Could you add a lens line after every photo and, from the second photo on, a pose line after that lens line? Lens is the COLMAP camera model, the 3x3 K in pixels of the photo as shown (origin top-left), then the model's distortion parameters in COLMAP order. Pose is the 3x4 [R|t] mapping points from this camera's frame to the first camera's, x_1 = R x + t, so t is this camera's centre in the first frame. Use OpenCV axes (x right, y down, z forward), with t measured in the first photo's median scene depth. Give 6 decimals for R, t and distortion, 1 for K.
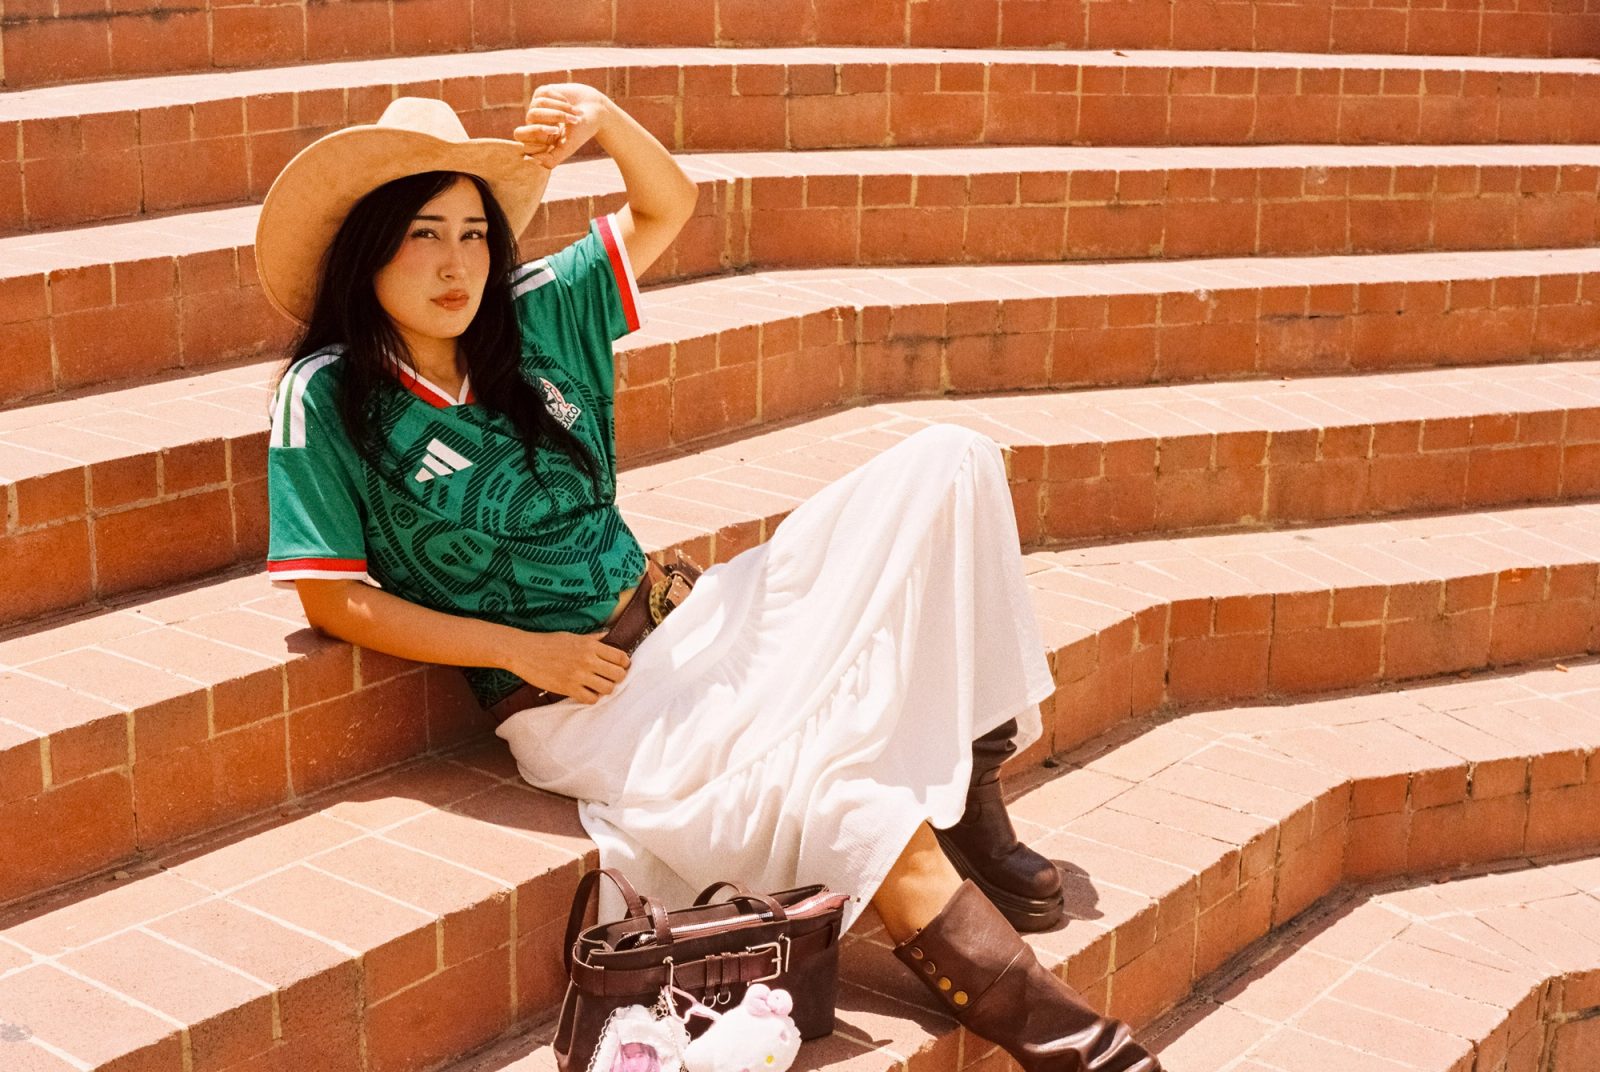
lens RADIAL K [[2357.2, 0, 870.8], [0, 2357.2, 535.3], [0, 0, 1]] dist [-0.087951, -0.055217]
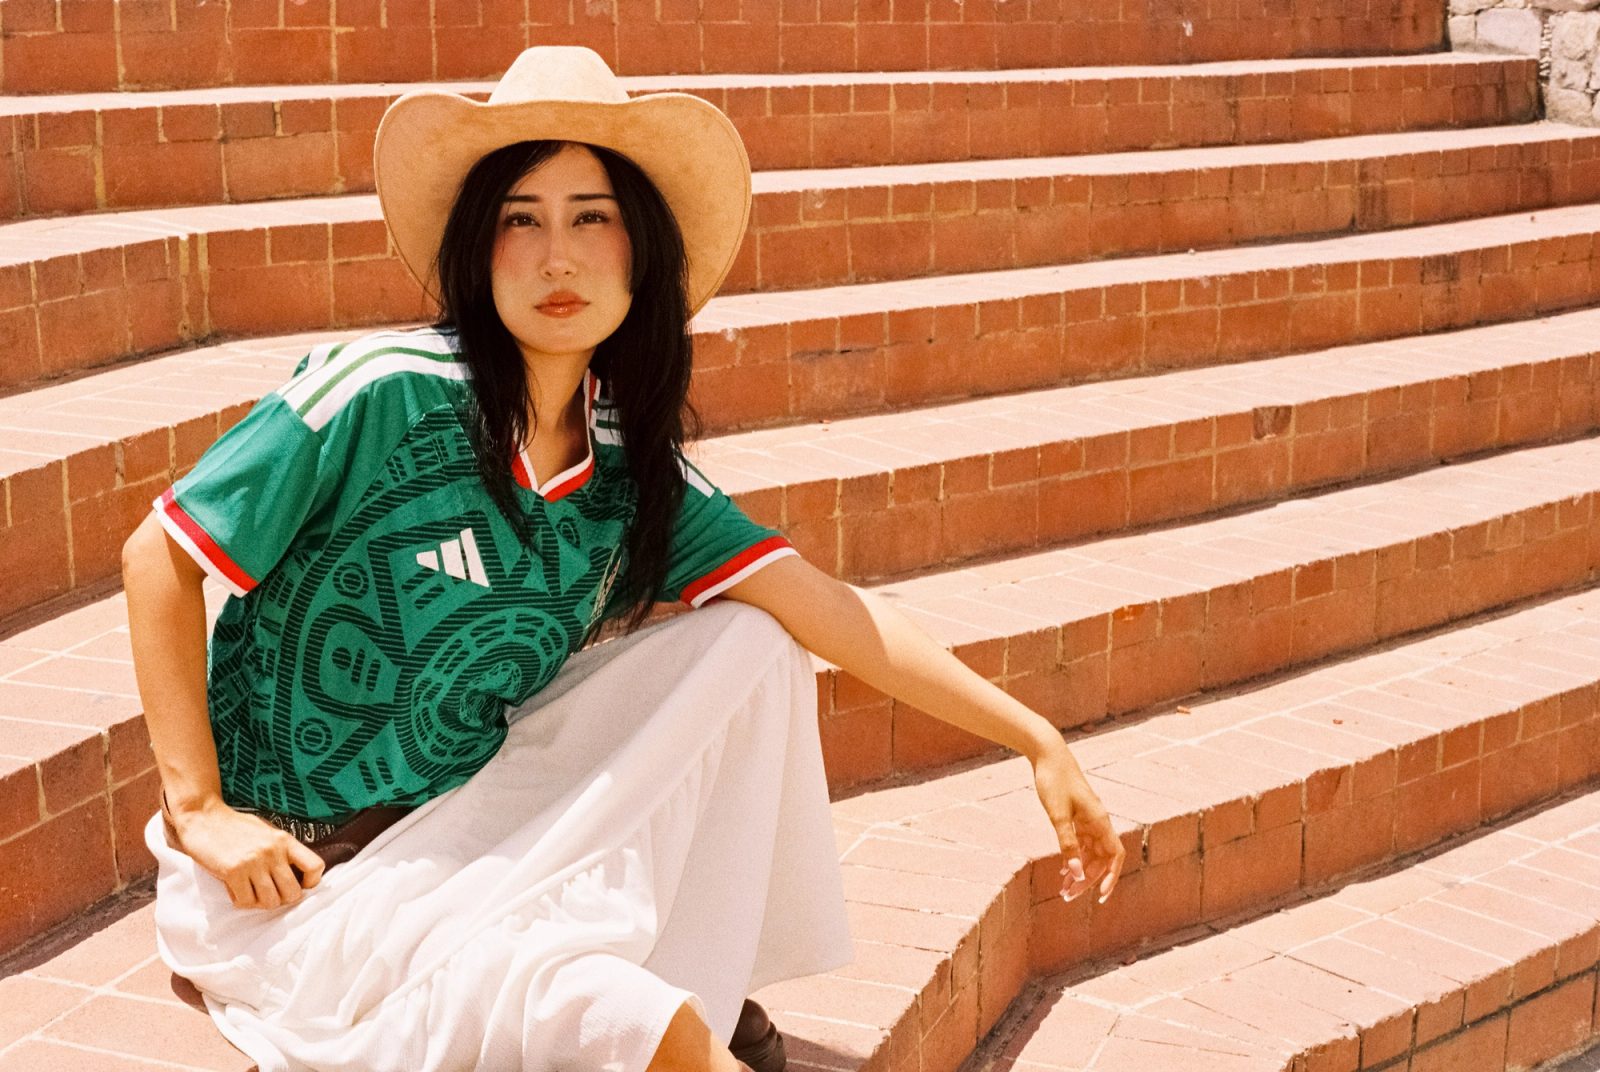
lens RADIAL K [[2431.7, 0, 754.5], [0, 2431.7, 541.1], [0, 0, 1]] dist [-0.101427, -0.040659]
pose [[0.964945, -0.086387, 0.247826, -0.086609], [0.095061, 0.995201, -0.023225, -0.002463], [-0.244630, 0.045969, 0.968526, 0.115425]]
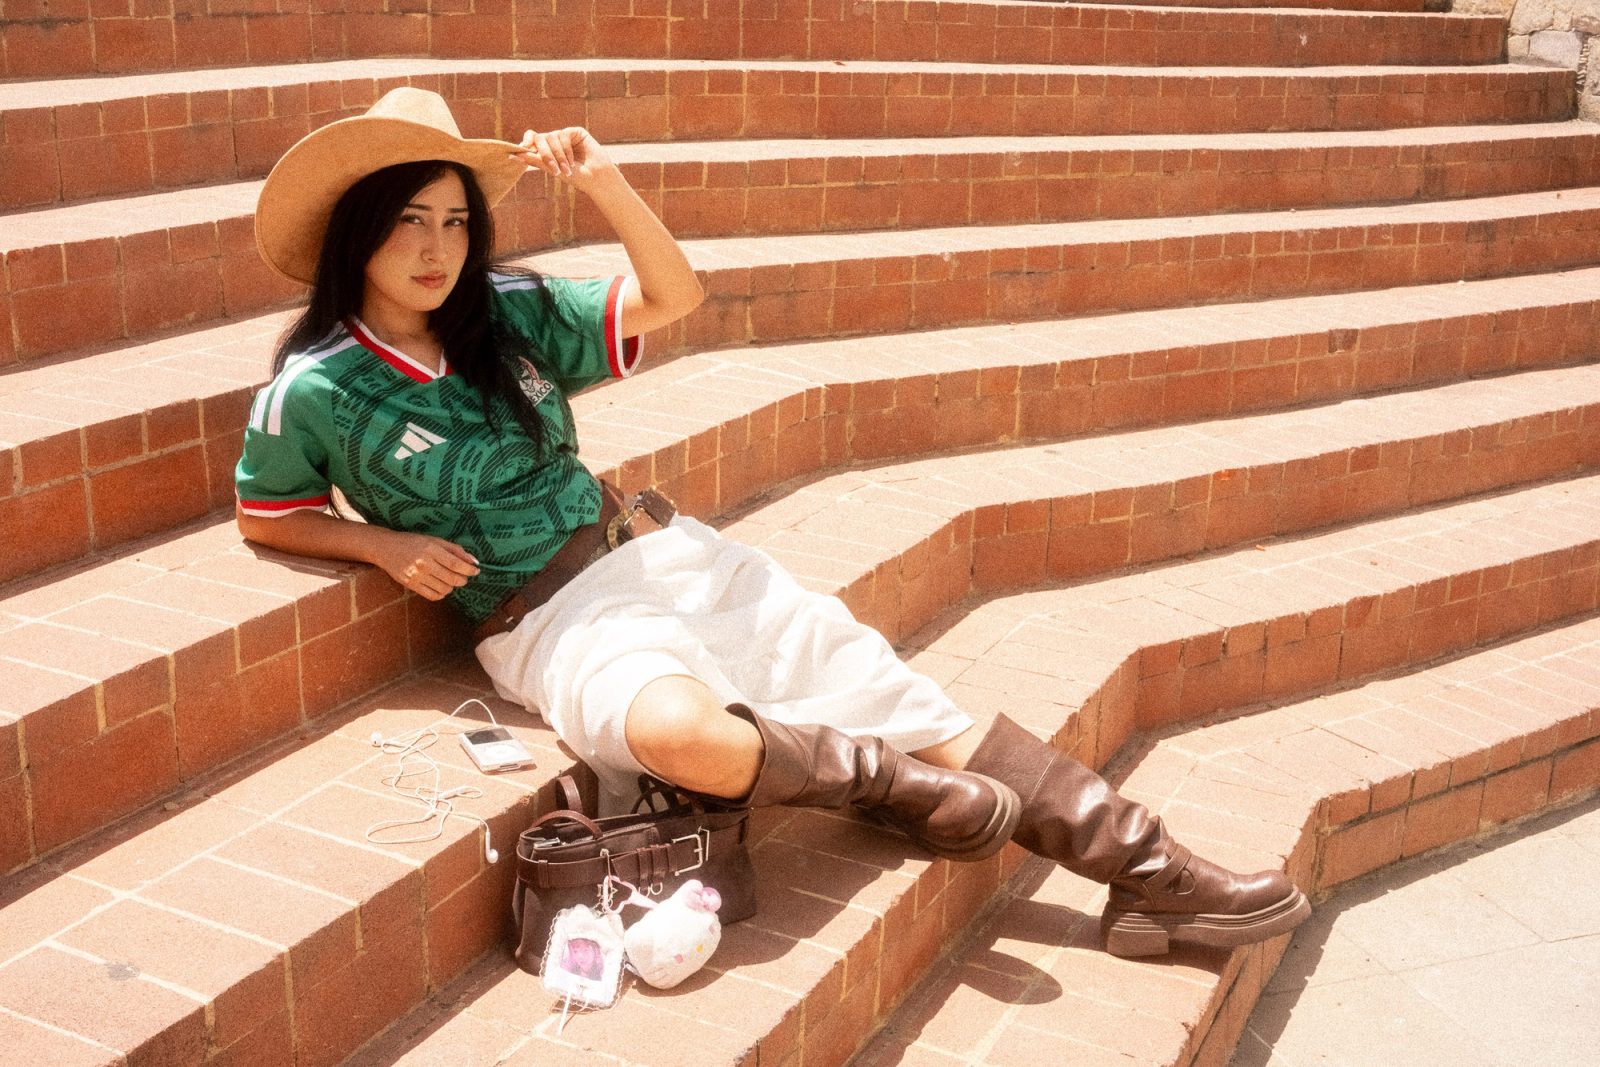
lens RADIAL K [[1817.3, 0, 800.0], [0, 1817.3, 533.5], [0, 0, 1]] dist [-0.109502, 0.202740]
pose [[0.985560, -0.046762, 0.162742, -0.096667], [0.040264, 0.998263, 0.043001, -0.002256], [-0.164471, -0.035827, 0.985731, 0.081455]]
